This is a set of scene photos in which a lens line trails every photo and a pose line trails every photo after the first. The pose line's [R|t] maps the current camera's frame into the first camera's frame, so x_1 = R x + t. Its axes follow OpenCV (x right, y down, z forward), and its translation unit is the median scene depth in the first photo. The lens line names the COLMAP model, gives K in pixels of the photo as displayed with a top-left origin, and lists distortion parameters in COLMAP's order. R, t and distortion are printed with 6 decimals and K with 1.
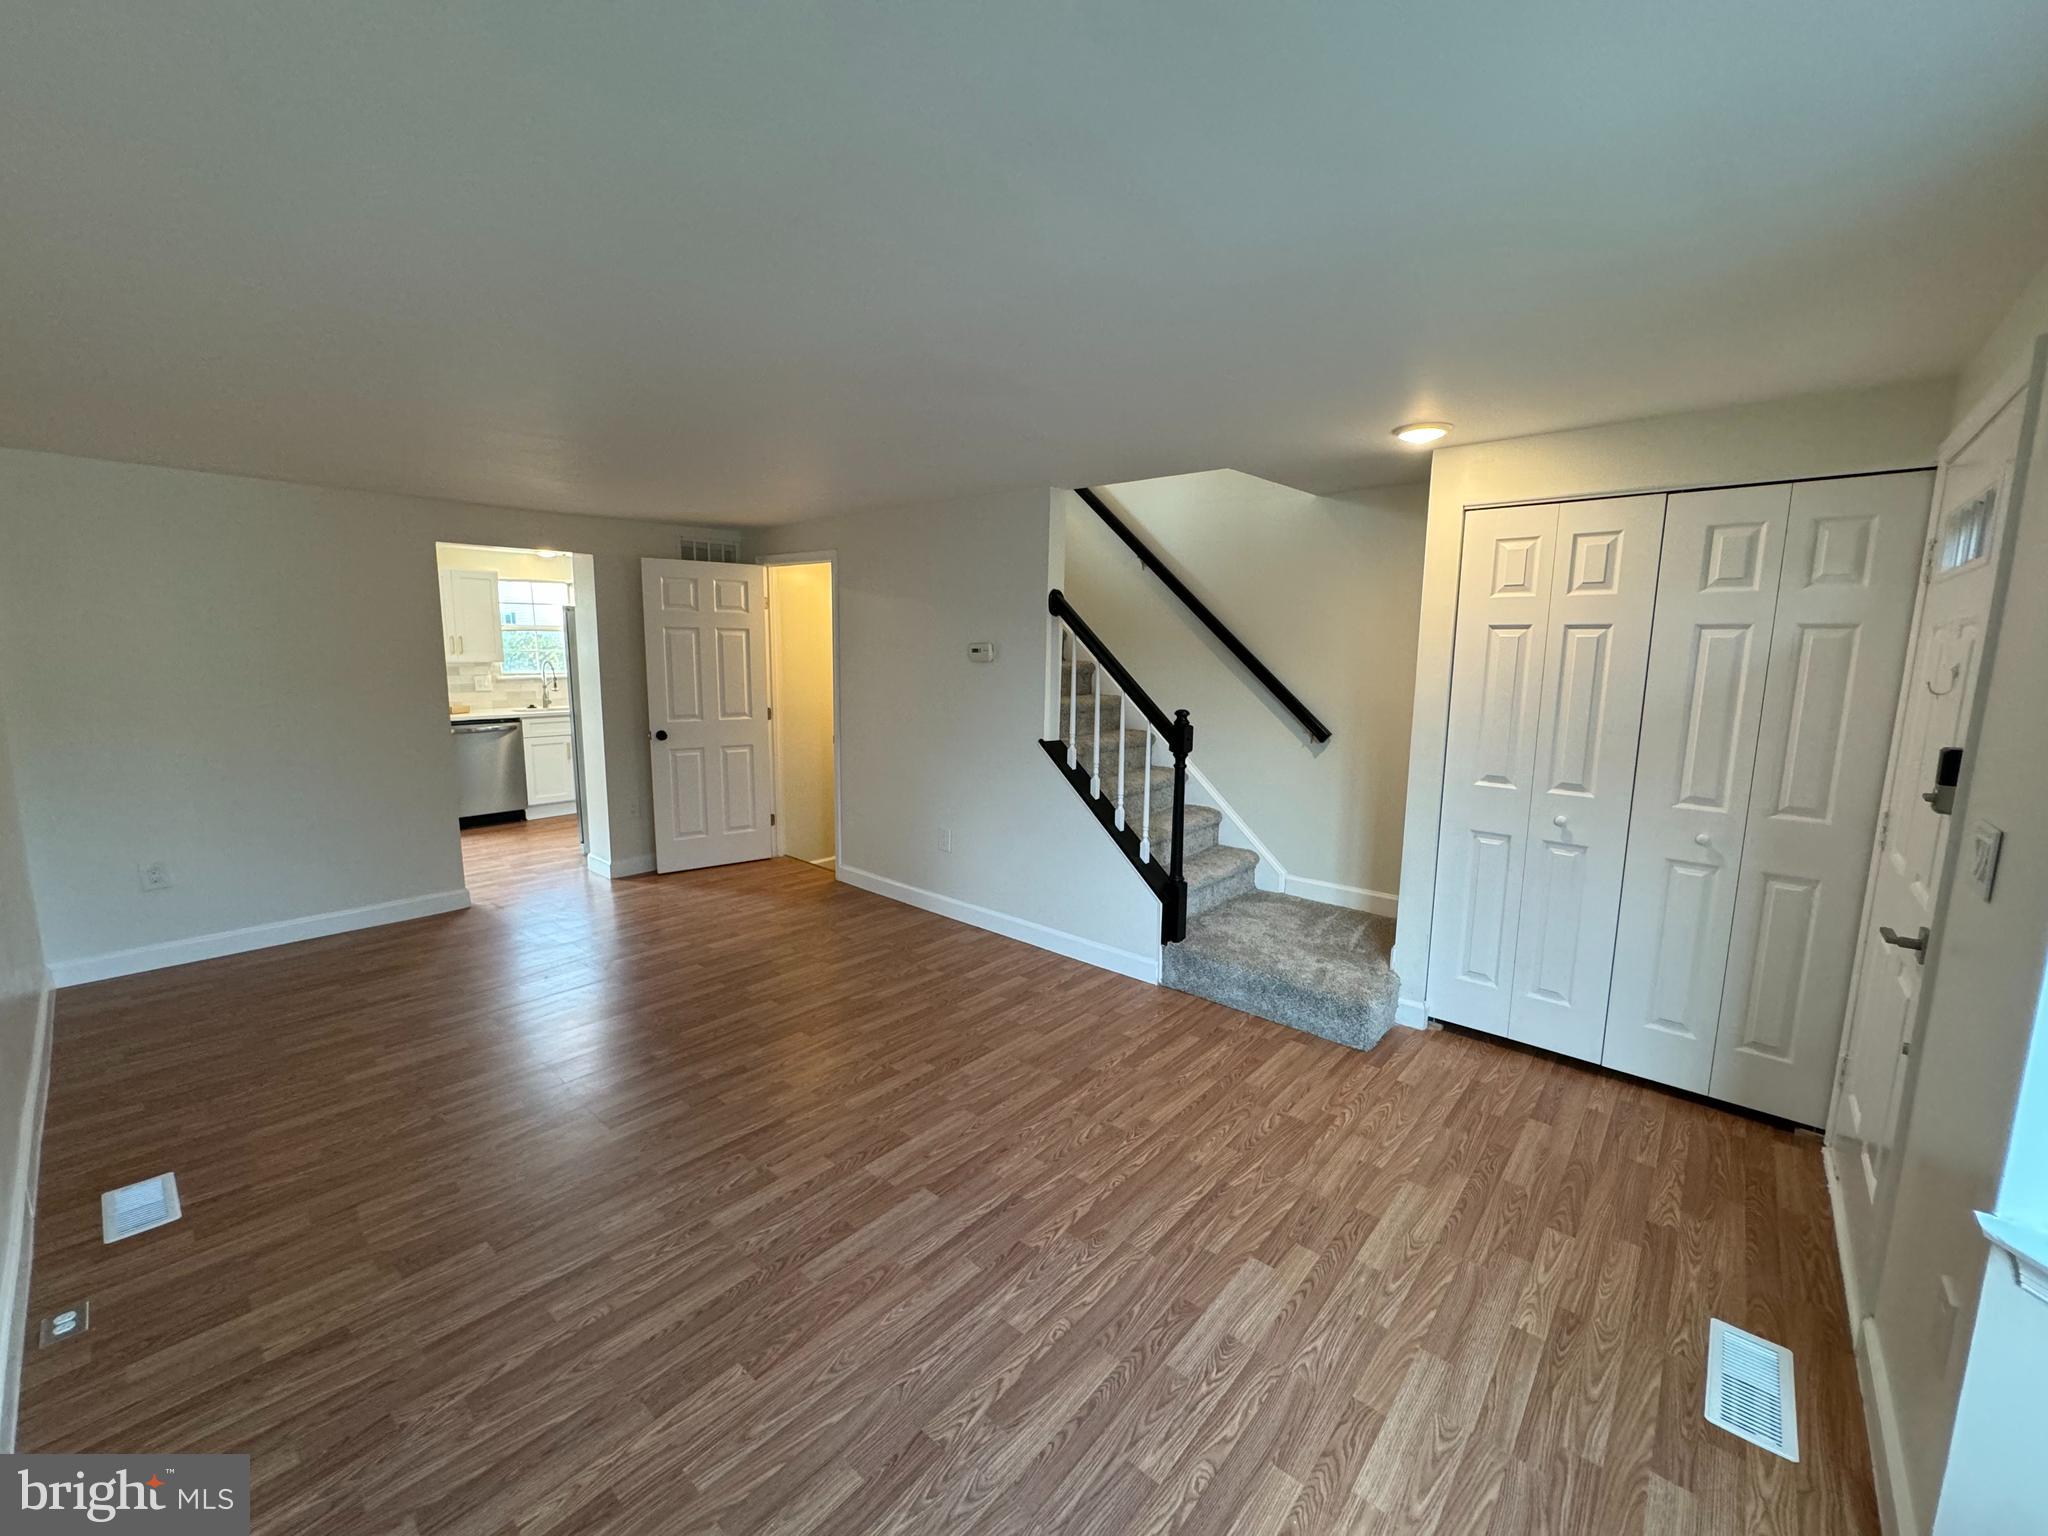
lens RADIAL K [[816.3, 0, 1029.9], [0, 816.3, 770.6], [0, 0, 1]] dist [-0.002890, 0.000022]
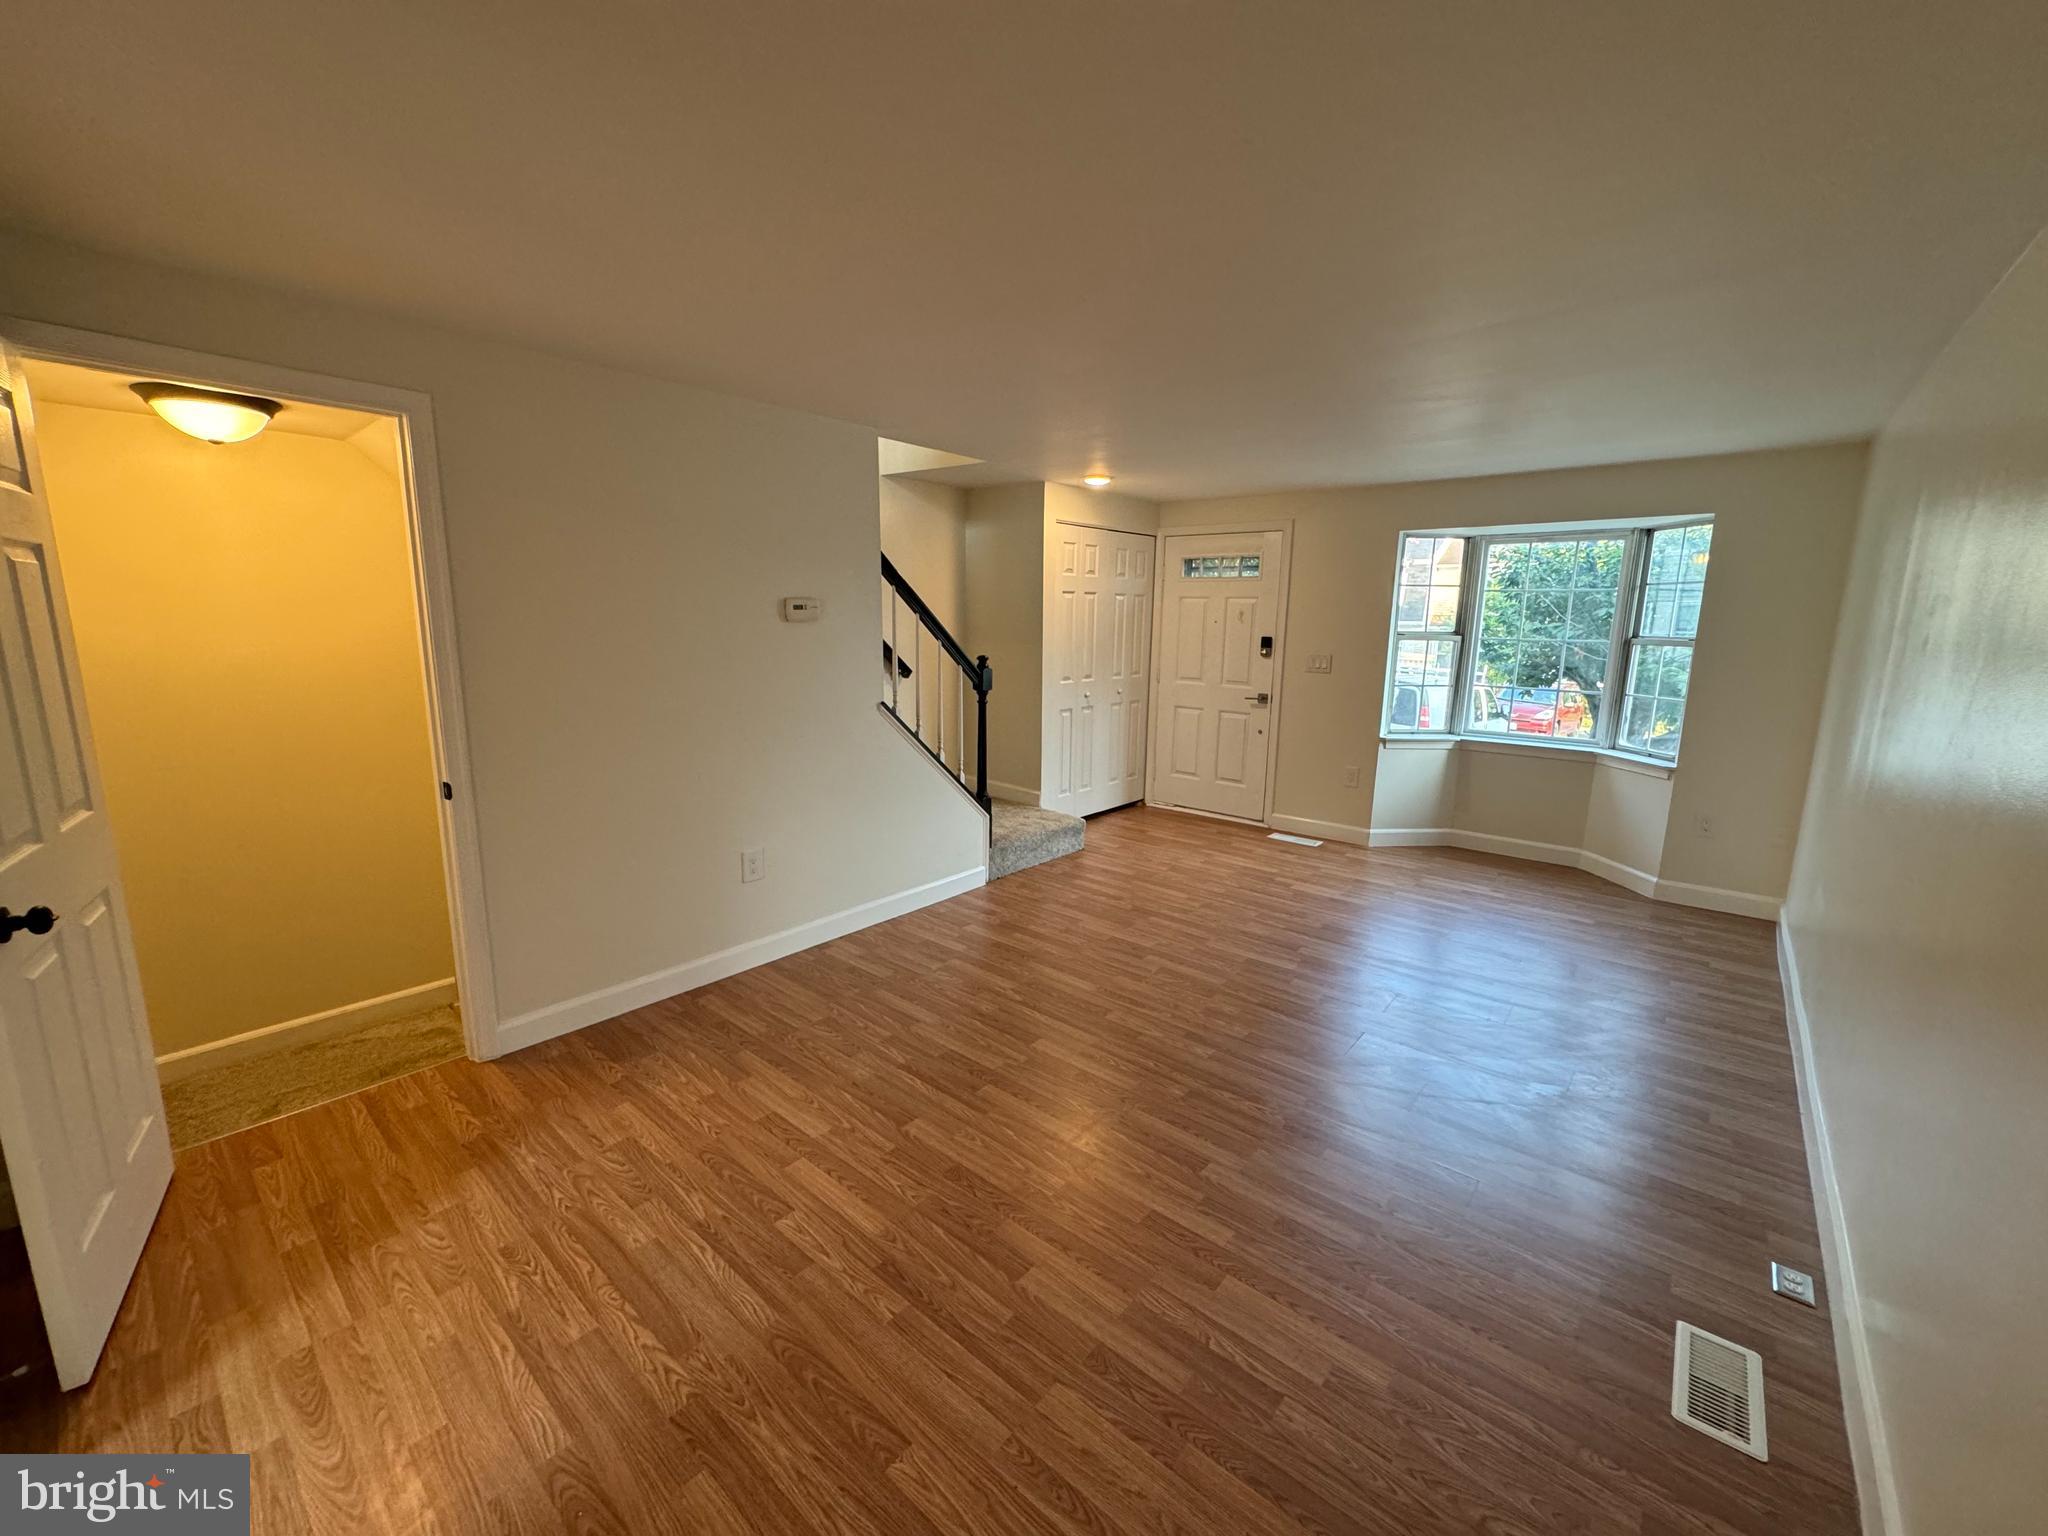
lens RADIAL K [[816.3, 0, 1028.6], [0, 816.3, 759.6], [0, 0, 1]] dist [-0.002890, 0.000022]
pose [[-0.016234, -0.191832, 0.981293, -1.160735], [0.138195, 0.971573, 0.192218, -0.164089], [-0.990272, 0.138730, 0.010738, 1.045728]]
